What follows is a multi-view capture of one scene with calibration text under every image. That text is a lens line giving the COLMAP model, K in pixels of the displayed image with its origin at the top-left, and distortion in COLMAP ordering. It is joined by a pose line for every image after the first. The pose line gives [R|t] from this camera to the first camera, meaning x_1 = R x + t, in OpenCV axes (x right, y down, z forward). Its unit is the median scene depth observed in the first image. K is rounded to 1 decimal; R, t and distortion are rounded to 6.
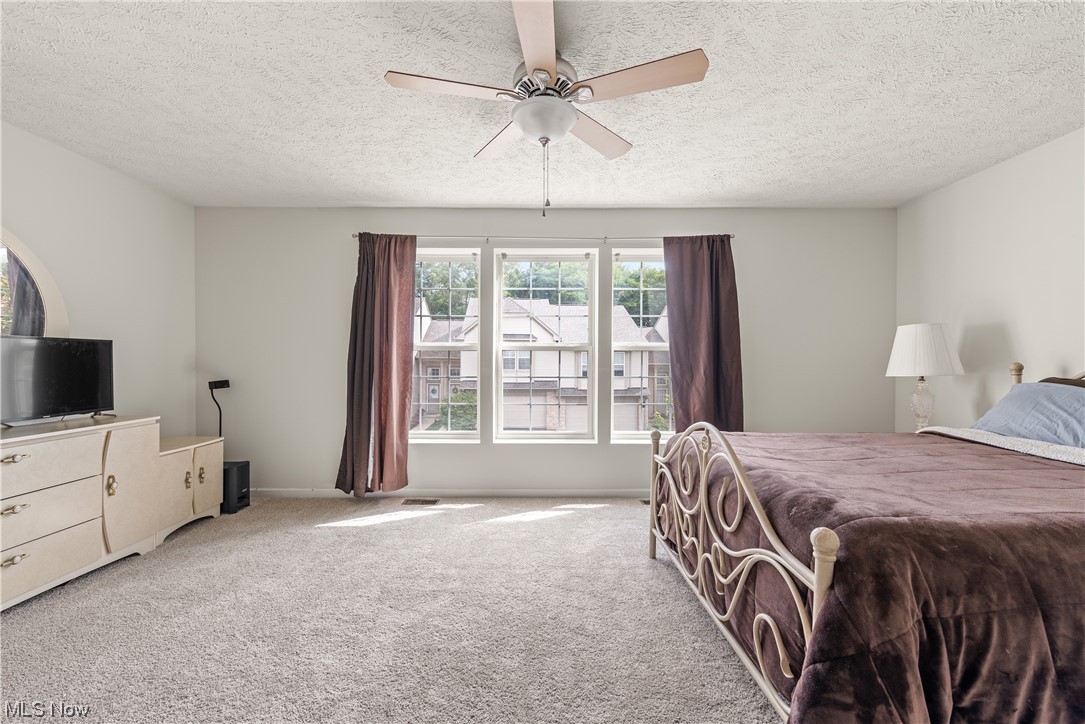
lens RADIAL K [[437.6, 0, 543.2], [0, 437.6, 363.9], [0, 0, 1]] dist [0.006209, -0.000673]
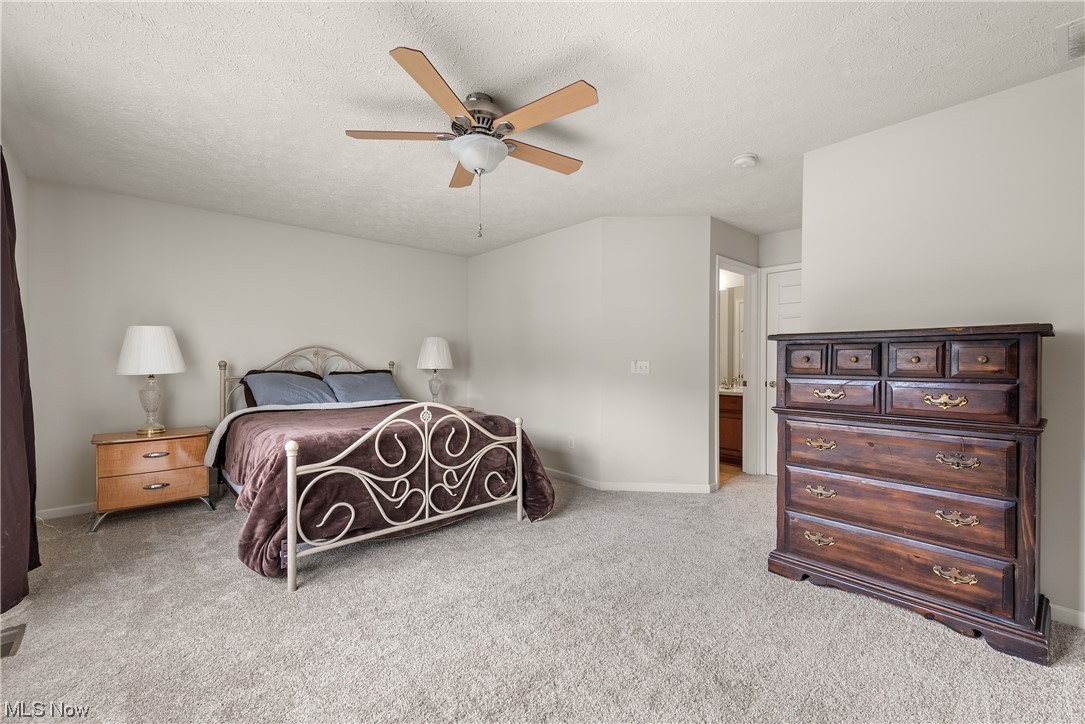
lens RADIAL K [[437.6, 0, 543.2], [0, 437.6, 363.9], [0, 0, 1]] dist [0.006209, -0.000673]
pose [[-0.651206, -0.008869, 0.758850, -0.522755], [0.001573, 0.999914, 0.013037, -0.006892], [-0.758900, 0.009683, -0.651136, 0.863635]]
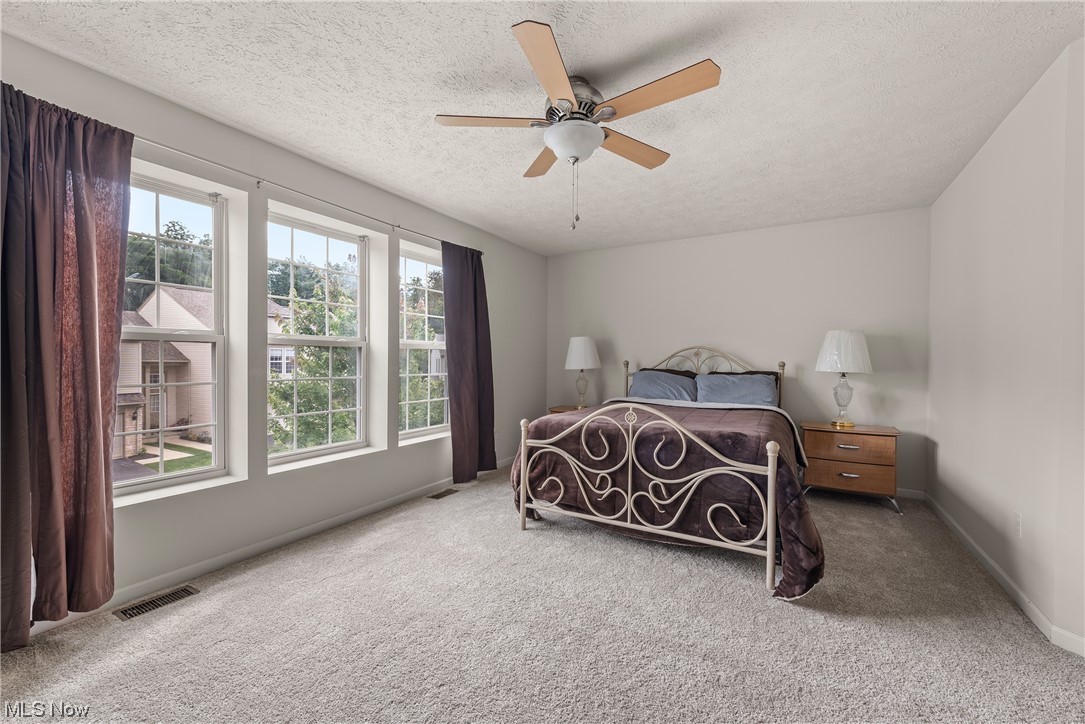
lens RADIAL K [[437.6, 0, 543.2], [0, 437.6, 363.9], [0, 0, 1]] dist [0.006209, -0.000673]
pose [[0.515095, -0.009279, 0.857083, -0.521180], [0.002158, 0.999952, 0.009528, -0.004415], [-0.857130, -0.003058, 0.515091, 0.265848]]
